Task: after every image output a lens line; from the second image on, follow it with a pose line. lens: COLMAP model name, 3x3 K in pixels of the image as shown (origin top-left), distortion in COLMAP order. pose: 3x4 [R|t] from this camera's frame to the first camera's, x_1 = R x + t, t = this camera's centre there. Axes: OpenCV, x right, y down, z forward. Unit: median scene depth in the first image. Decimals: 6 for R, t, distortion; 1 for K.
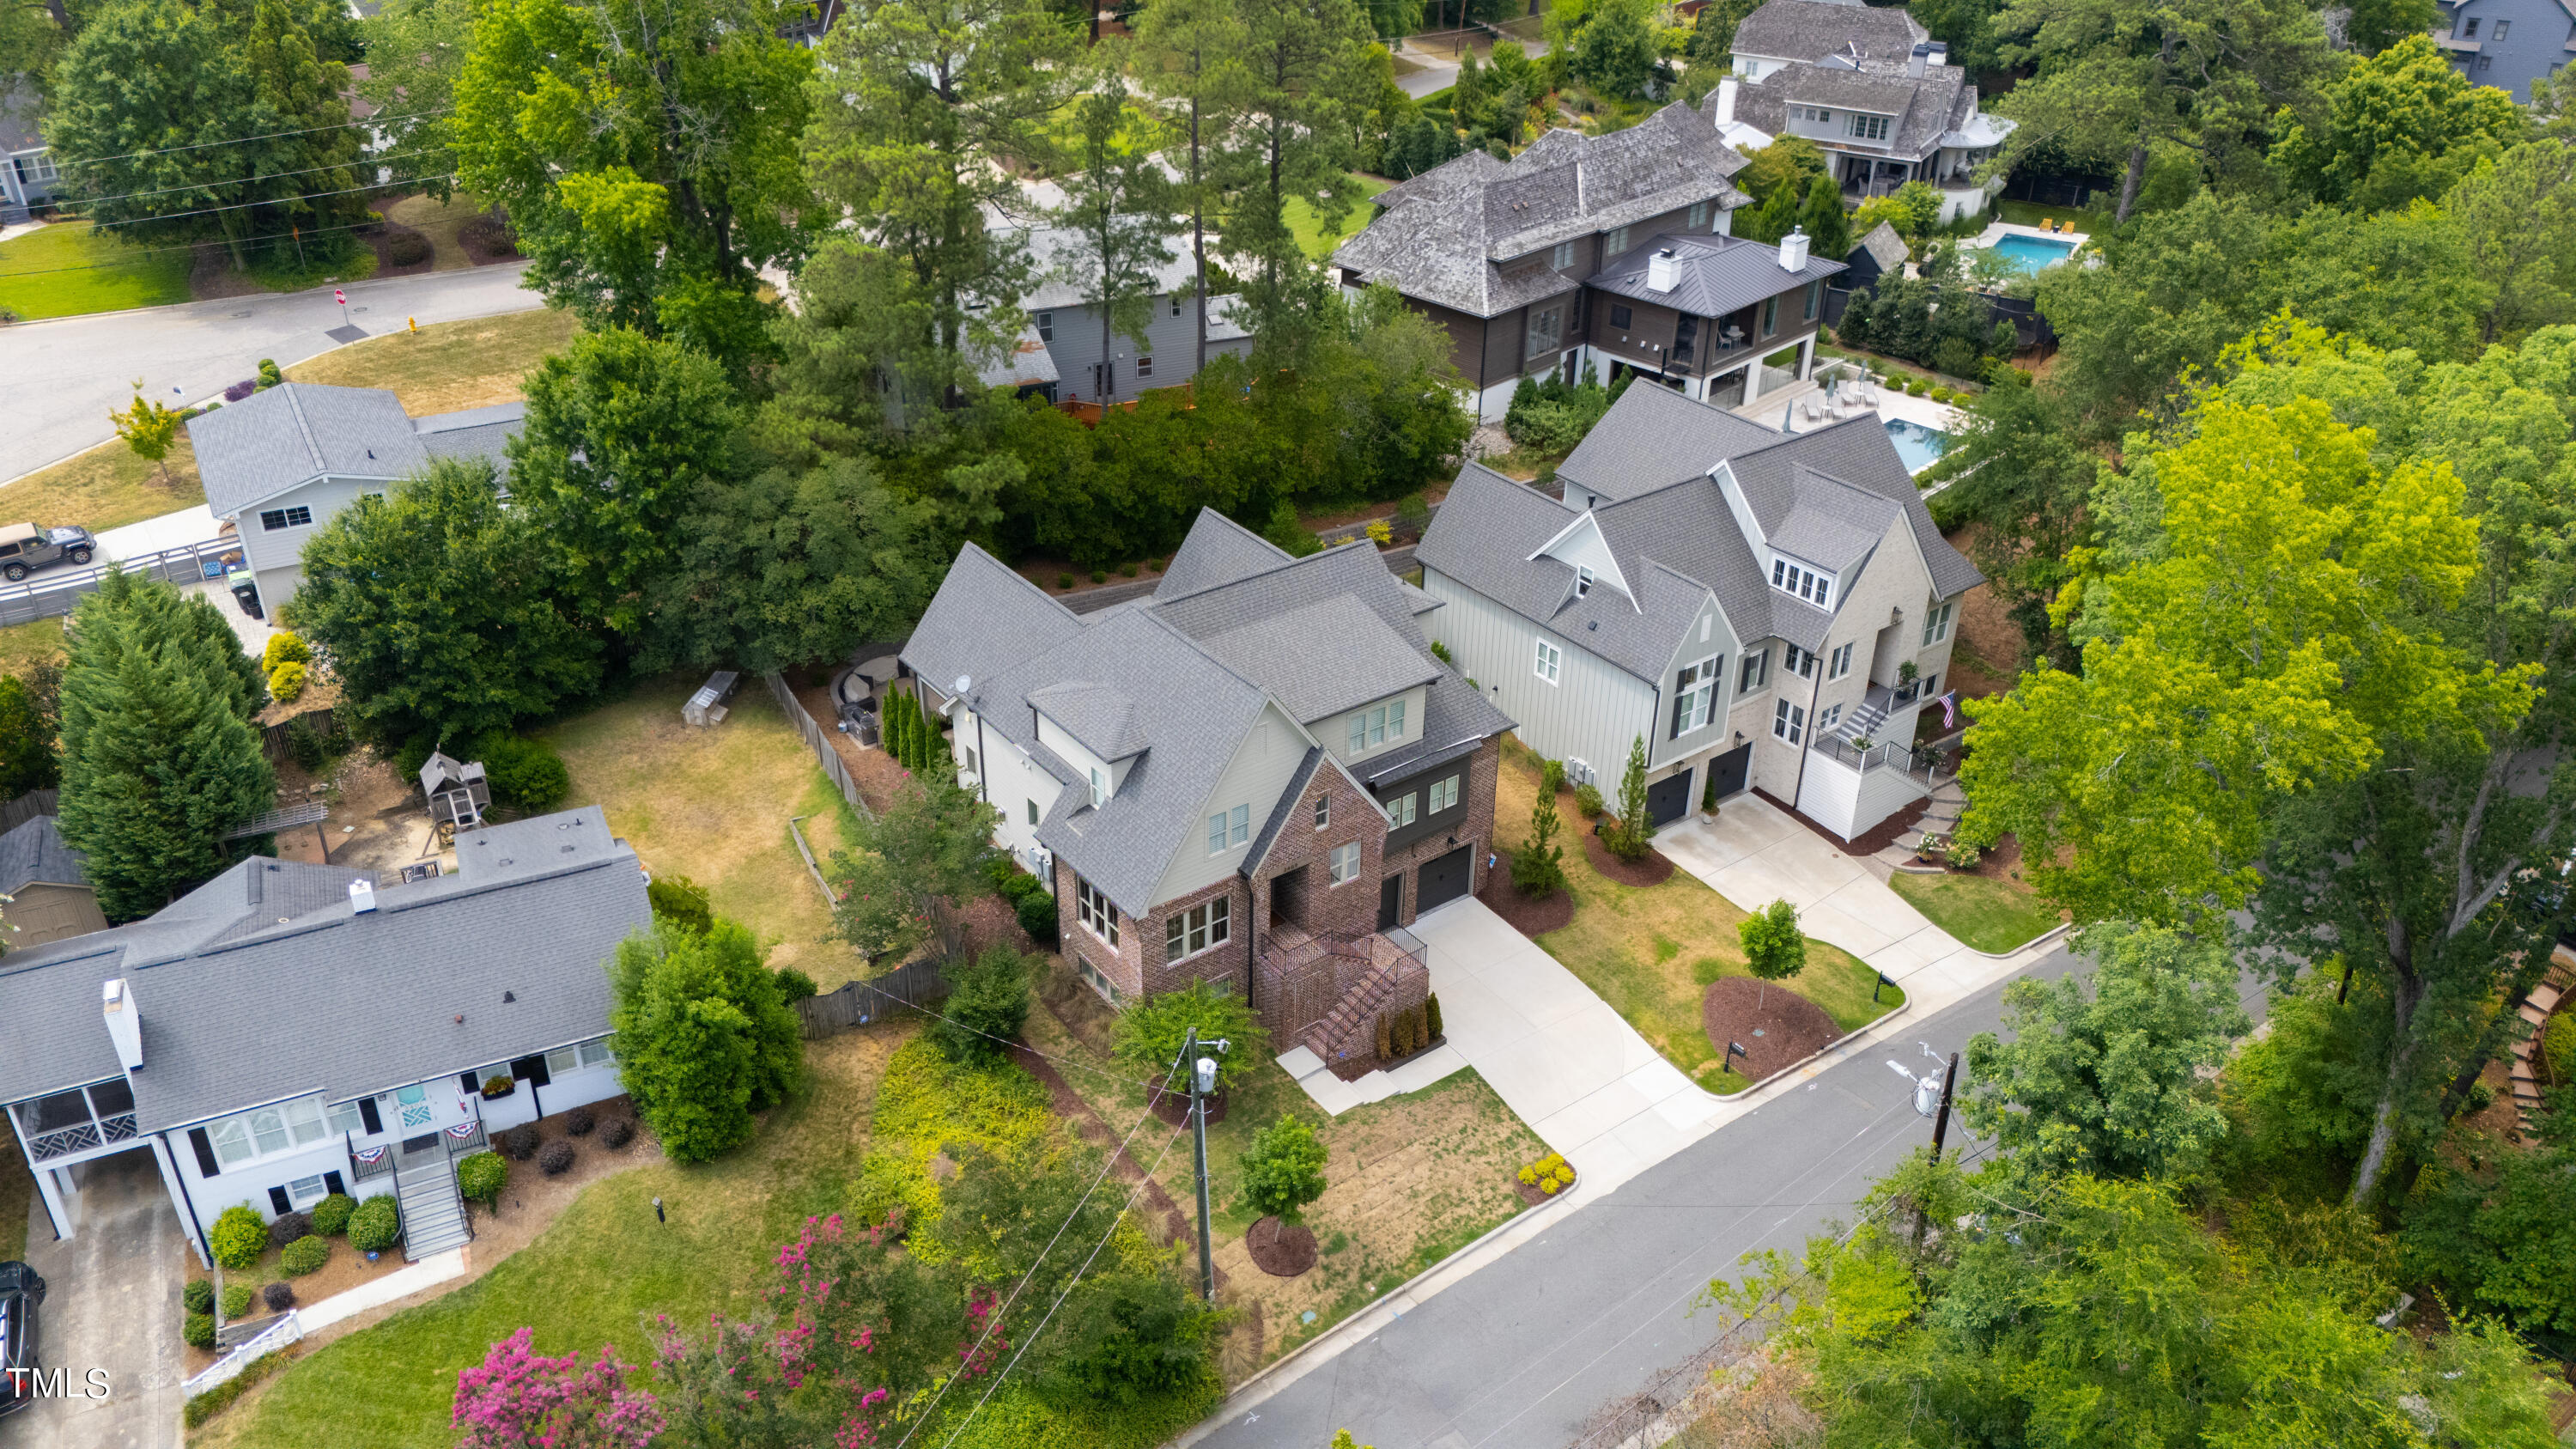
lens RADIAL K [[1905.3, 0, 1285.1], [0, 1905.3, 730.9], [0, 0, 1]] dist [0.072324, -0.061425]
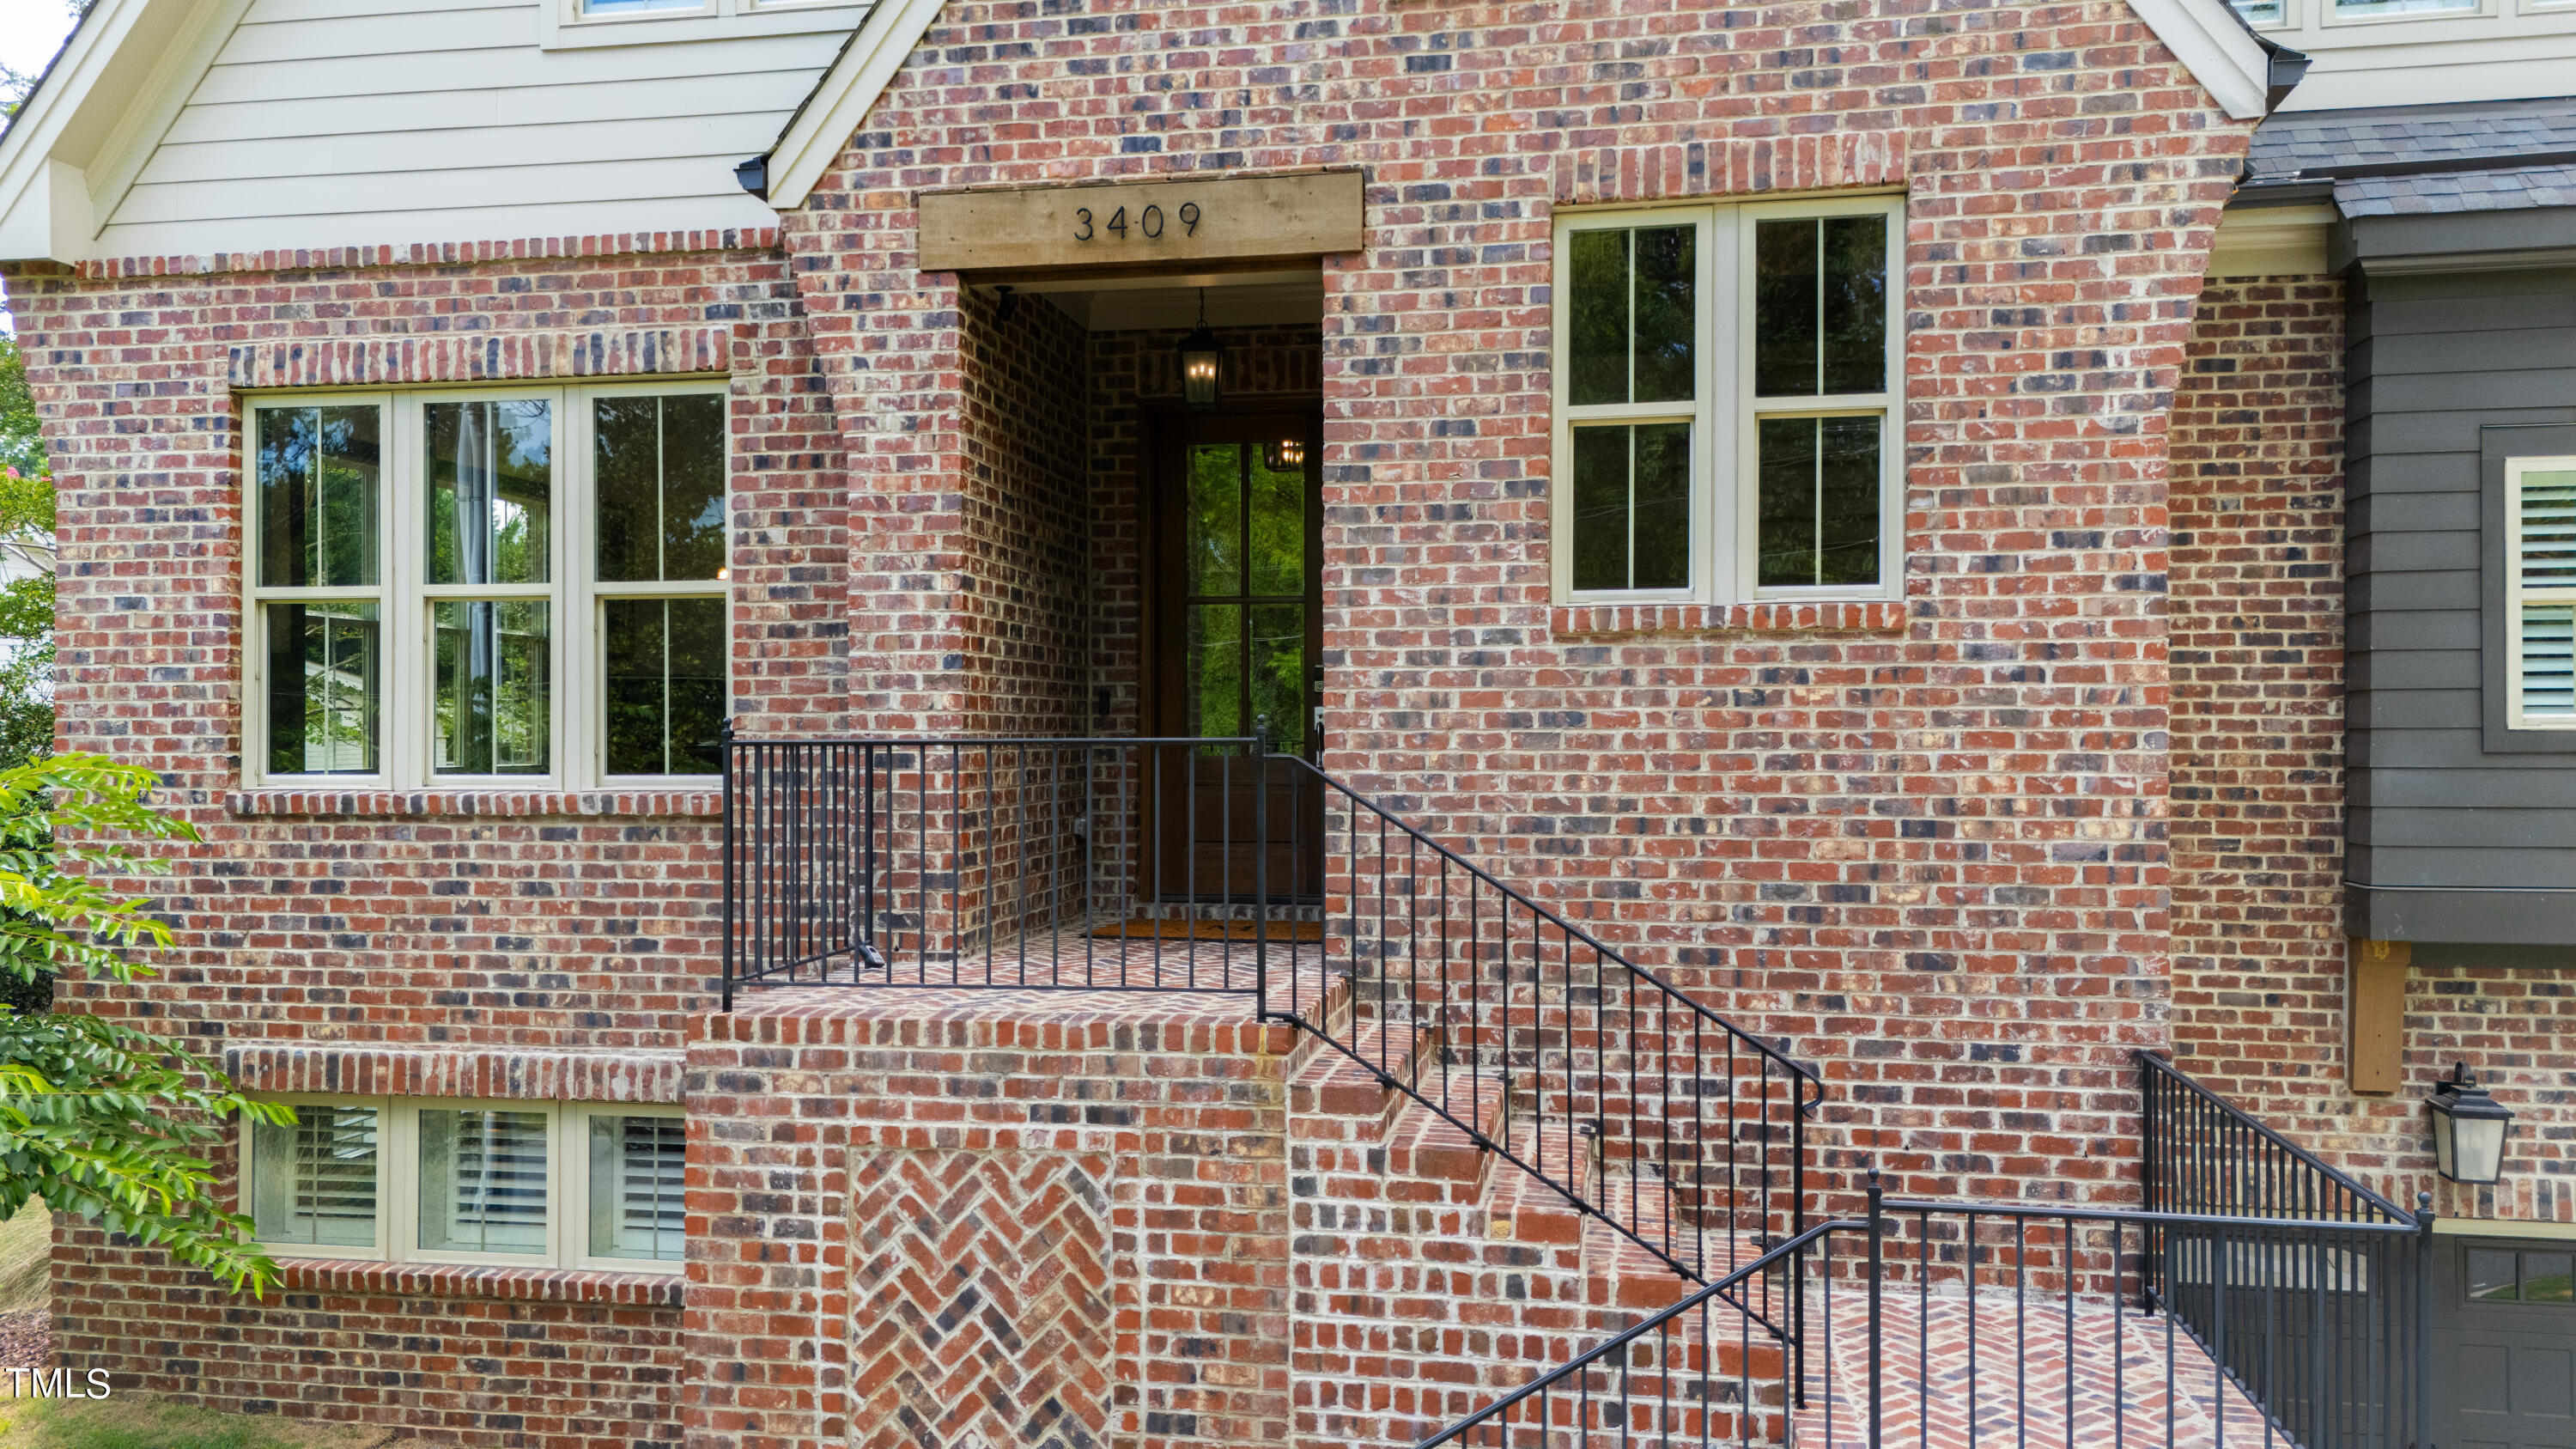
lens RADIAL K [[1905.3, 0, 1285.1], [0, 1905.3, 730.9], [0, 0, 1]] dist [0.072324, -0.061425]
pose [[0.678040, -0.020039, -0.734752, 0.097768], [-0.357980, 0.864057, -0.353914, 0.135636], [0.641960, 0.502995, 0.578692, 0.904474]]
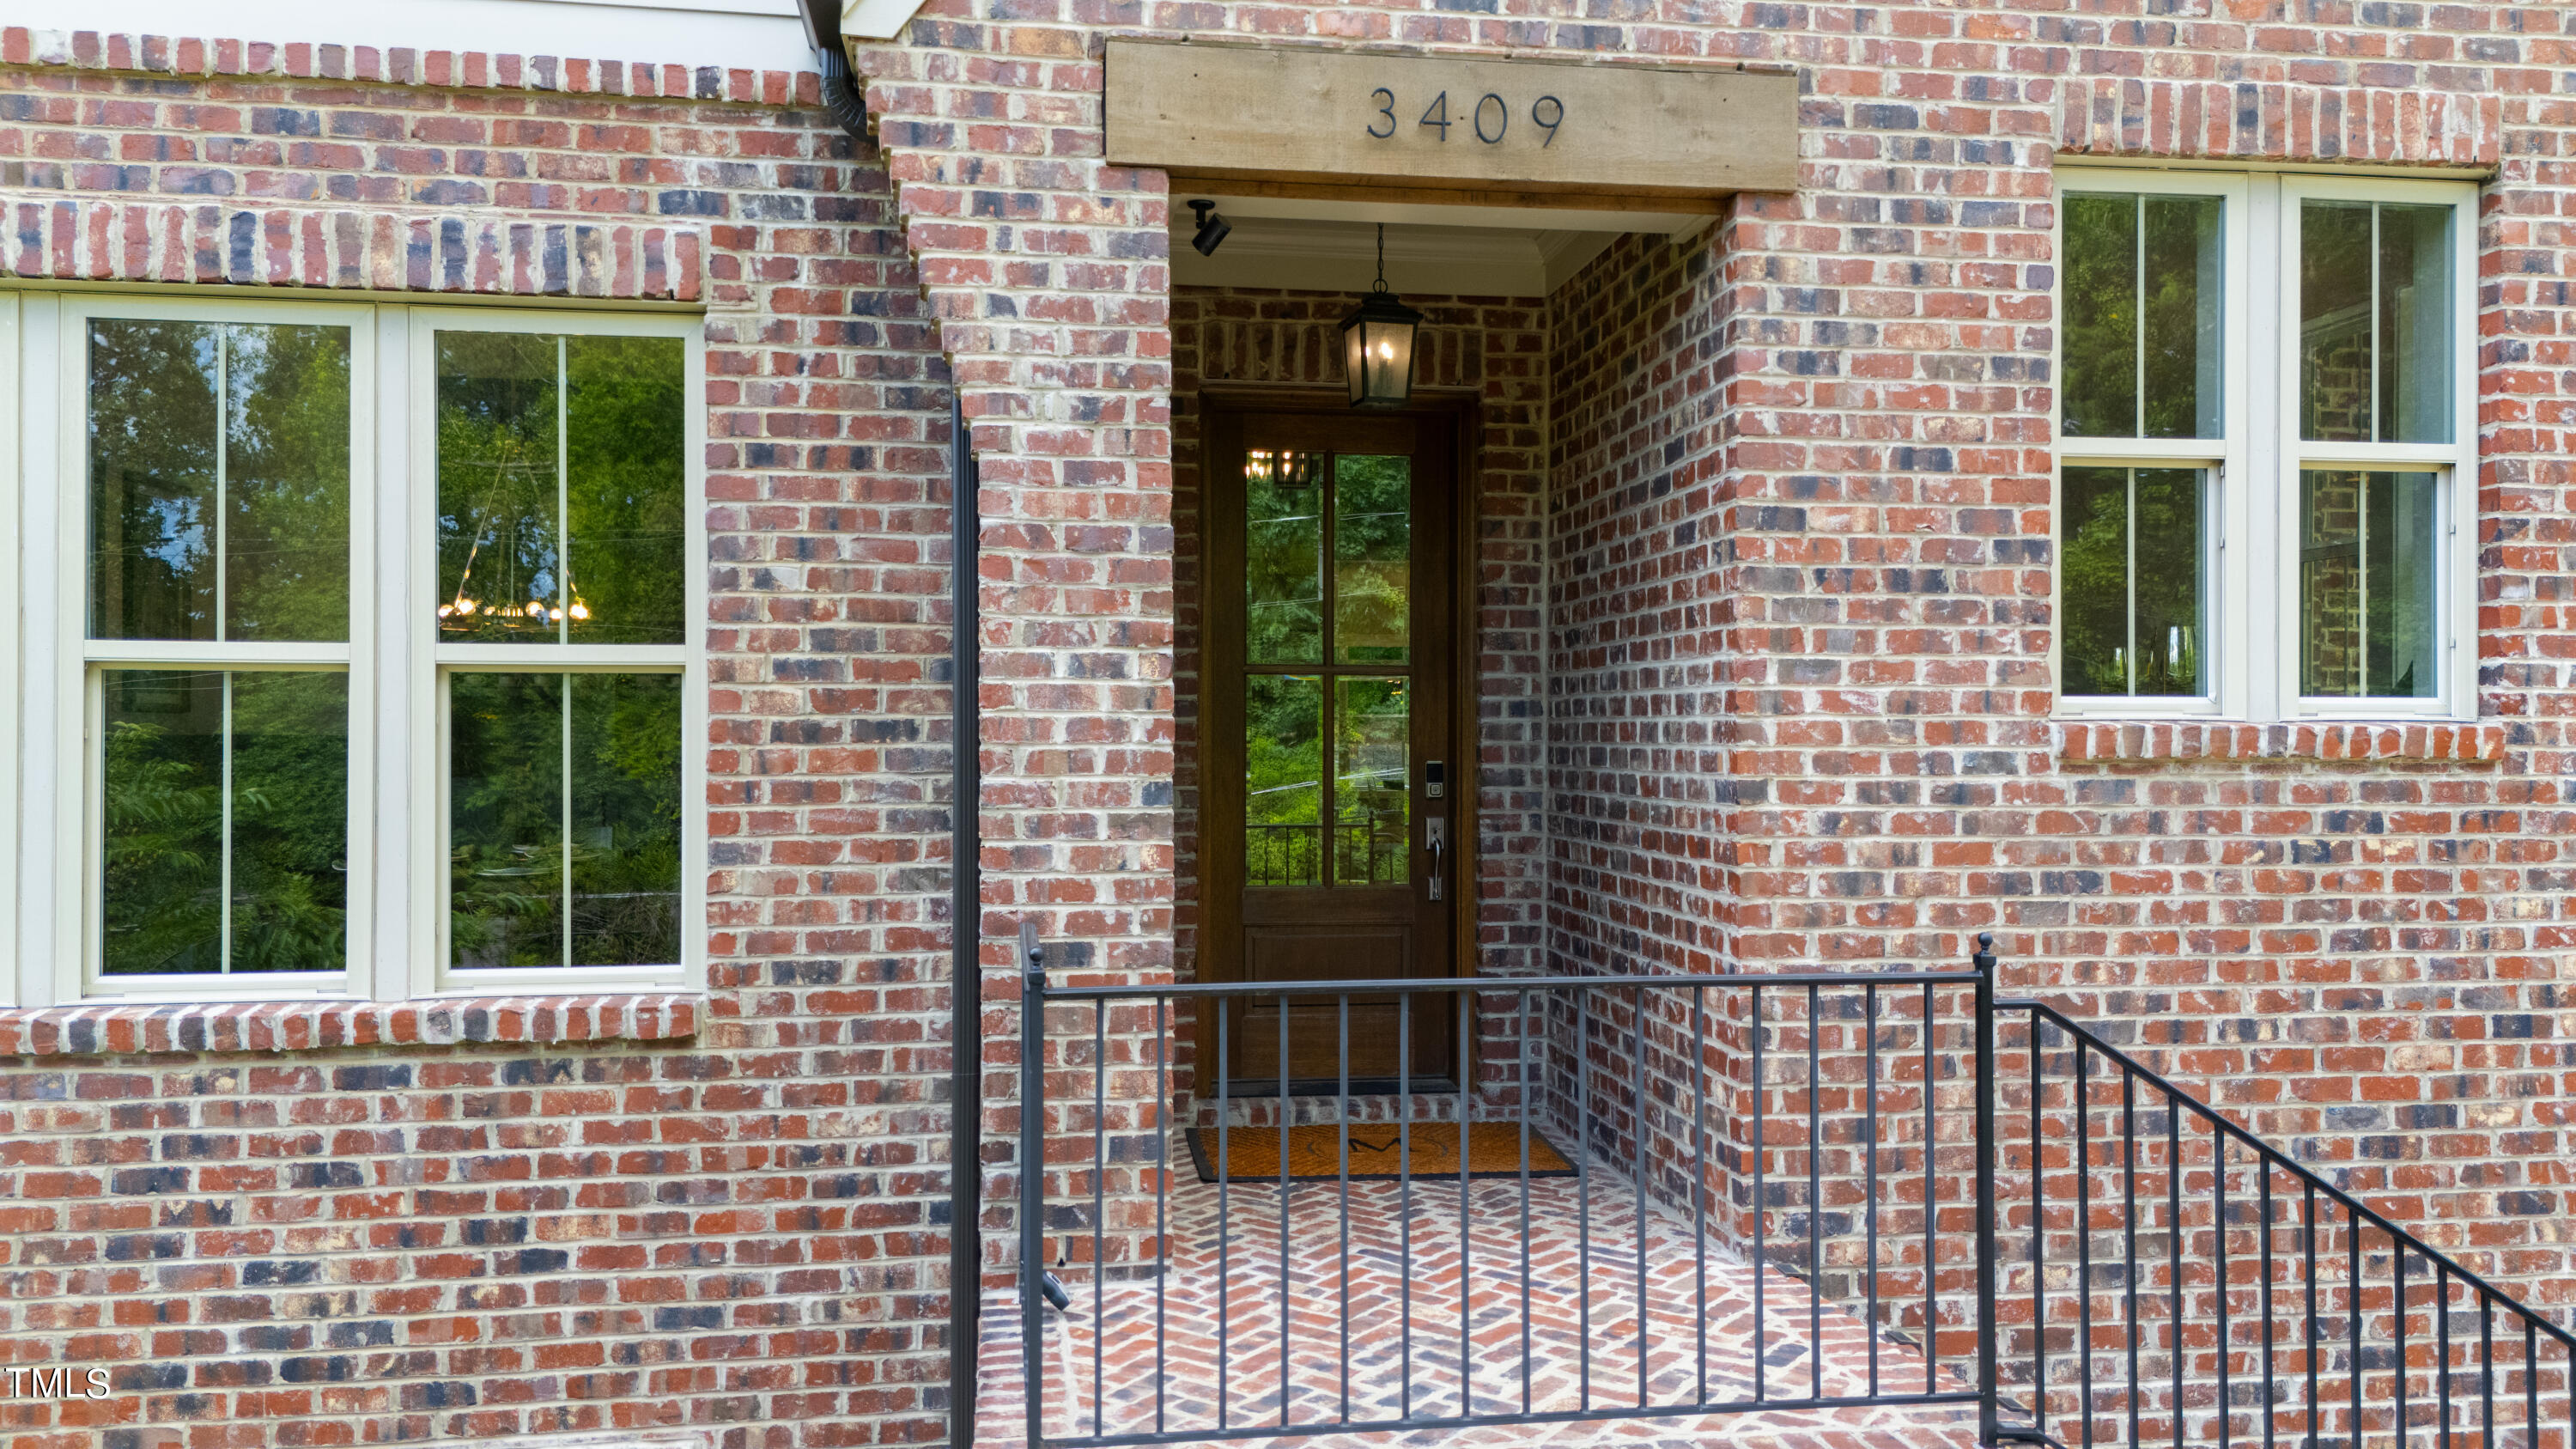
lens RADIAL K [[1905.3, 0, 1285.1], [0, 1905.3, 730.9], [0, 0, 1]] dist [0.072324, -0.061425]
pose [[0.879028, -0.016204, -0.476495, 0.033406], [-0.227975, 0.863477, -0.449927, 0.127007], [0.418733, 0.504127, 0.755327, 0.902538]]
